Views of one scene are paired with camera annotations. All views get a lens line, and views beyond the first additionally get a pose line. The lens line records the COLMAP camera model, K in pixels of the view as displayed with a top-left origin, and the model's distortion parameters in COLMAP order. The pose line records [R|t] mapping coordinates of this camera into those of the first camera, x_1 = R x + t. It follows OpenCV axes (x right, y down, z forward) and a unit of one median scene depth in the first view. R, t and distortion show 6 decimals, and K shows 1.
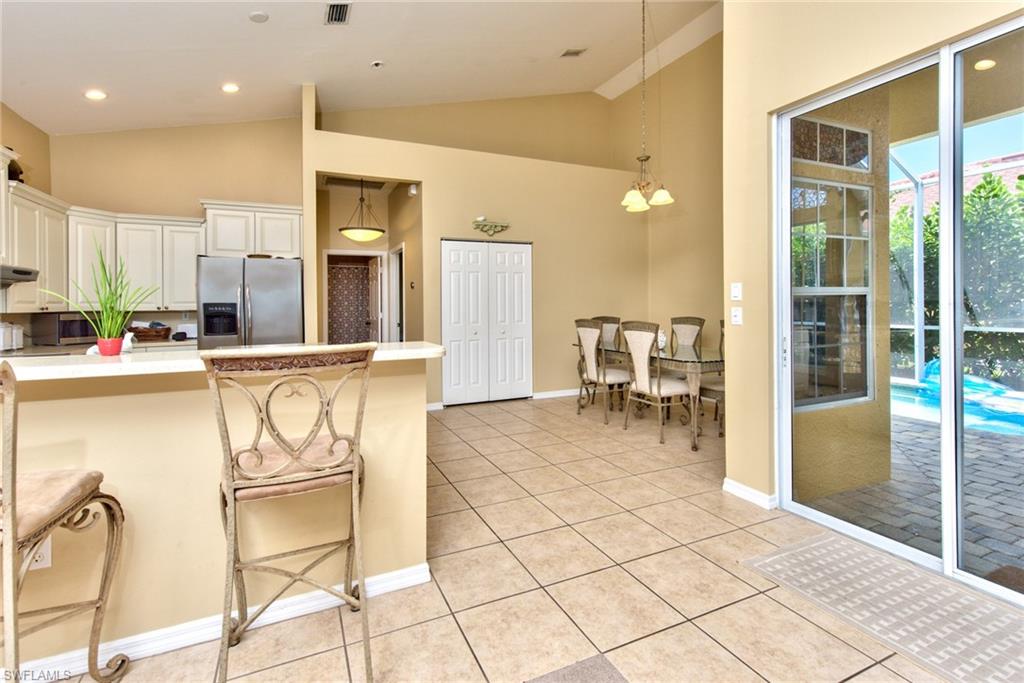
lens RADIAL K [[426.1, 0, 511.5], [0, 426.1, 303.8], [0, 0, 1]] dist [-0.000064, -0.000177]
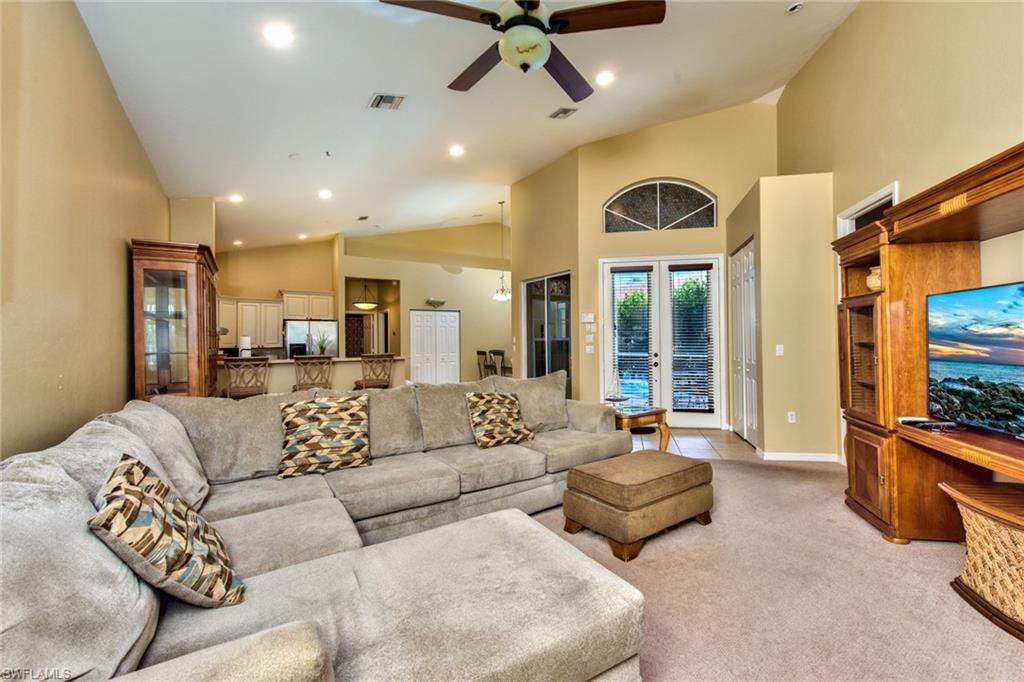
lens RADIAL K [[400.8, 0, 514.2], [0, 400.8, 341.5], [0, 0, 1]] dist [0.001194, 0.000074]
pose [[0.996272, -0.005224, 0.086105, 0.149505], [0.005087, 0.999985, 0.001804, -0.011513], [-0.086113, -0.001359, 0.996284, -0.871876]]
